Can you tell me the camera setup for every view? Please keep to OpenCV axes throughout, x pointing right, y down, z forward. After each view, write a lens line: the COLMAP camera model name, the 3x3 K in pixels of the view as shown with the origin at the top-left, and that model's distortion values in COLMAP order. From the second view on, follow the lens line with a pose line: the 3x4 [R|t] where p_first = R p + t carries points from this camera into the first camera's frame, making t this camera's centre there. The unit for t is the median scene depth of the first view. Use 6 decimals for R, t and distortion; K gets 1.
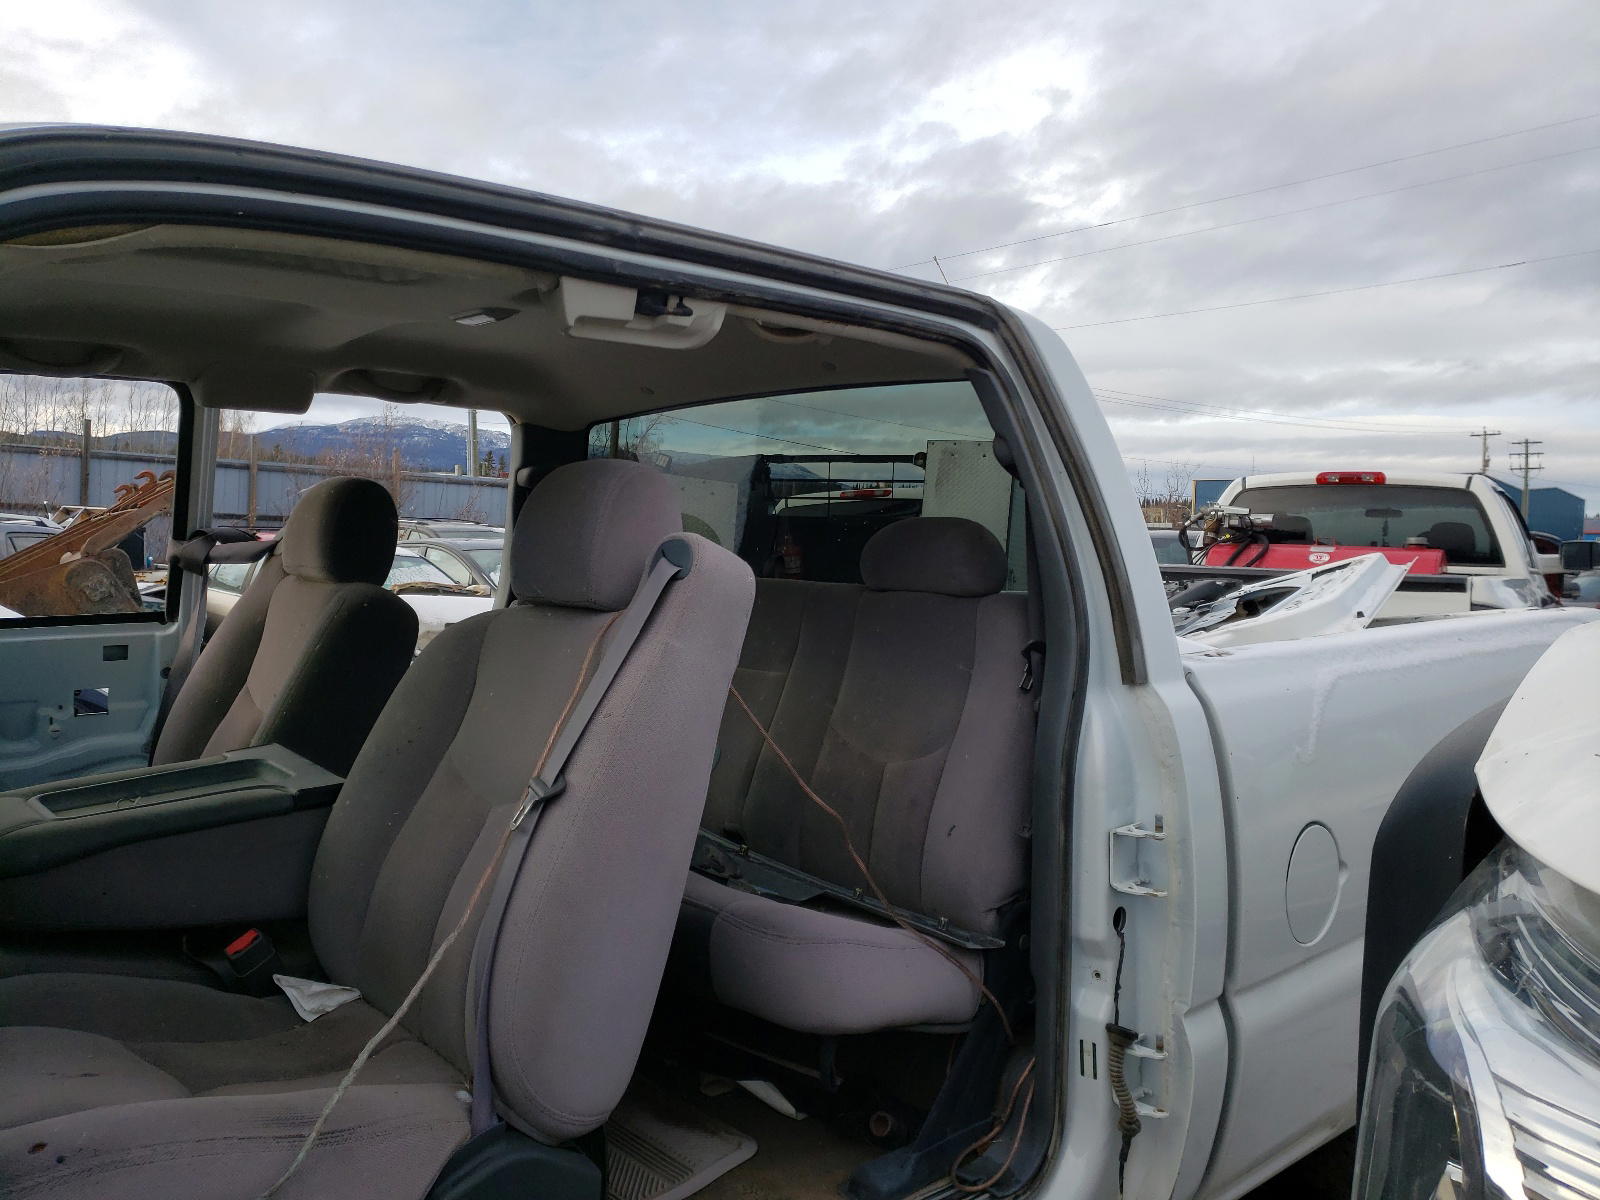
lens RADIAL K [[1218.4, 0, 772.2], [0, 1218.4, 579.2], [0, 0, 1]] dist [0.046961, -0.039340]
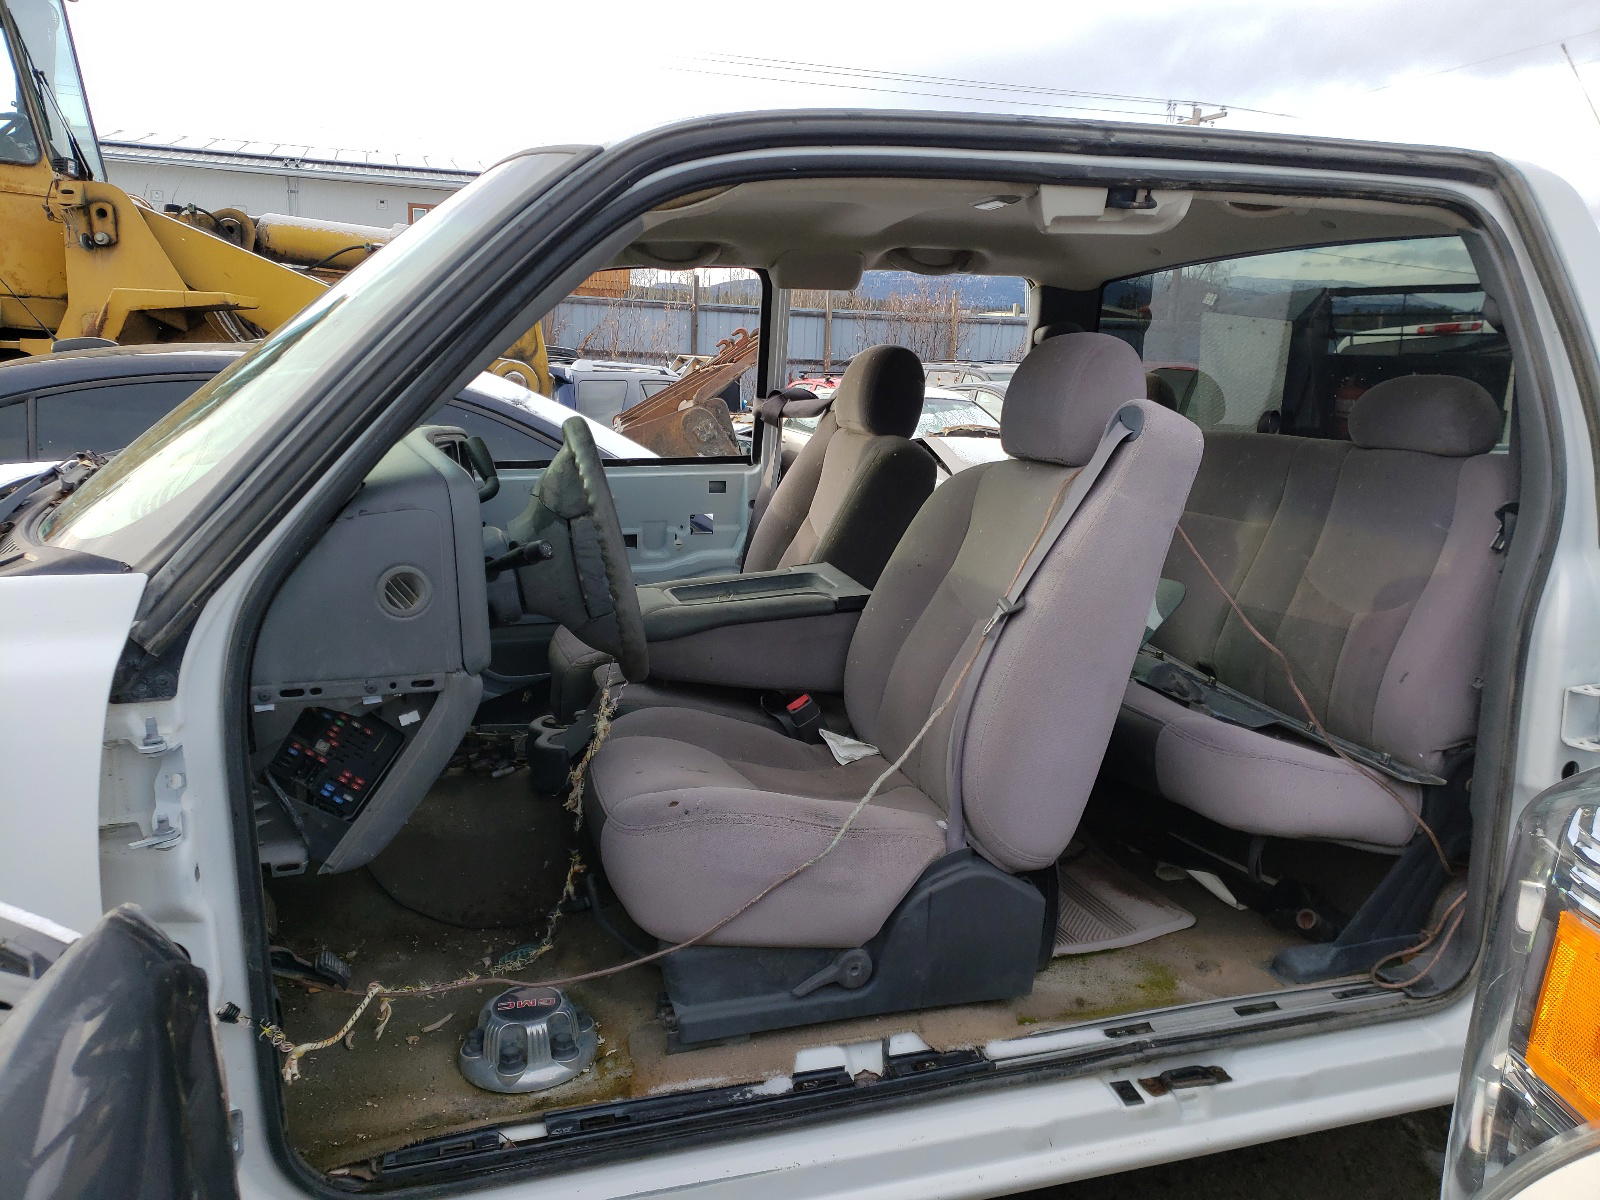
lens RADIAL K [[1218.4, 0, 795.2], [0, 1218.4, 595.6], [0, 0, 1]] dist [0.046961, -0.039340]
pose [[0.909569, 0.065113, -0.410419, 0.103448], [-0.005377, 0.989409, 0.145054, -0.018482], [0.415517, -0.129730, 0.900286, -0.187310]]
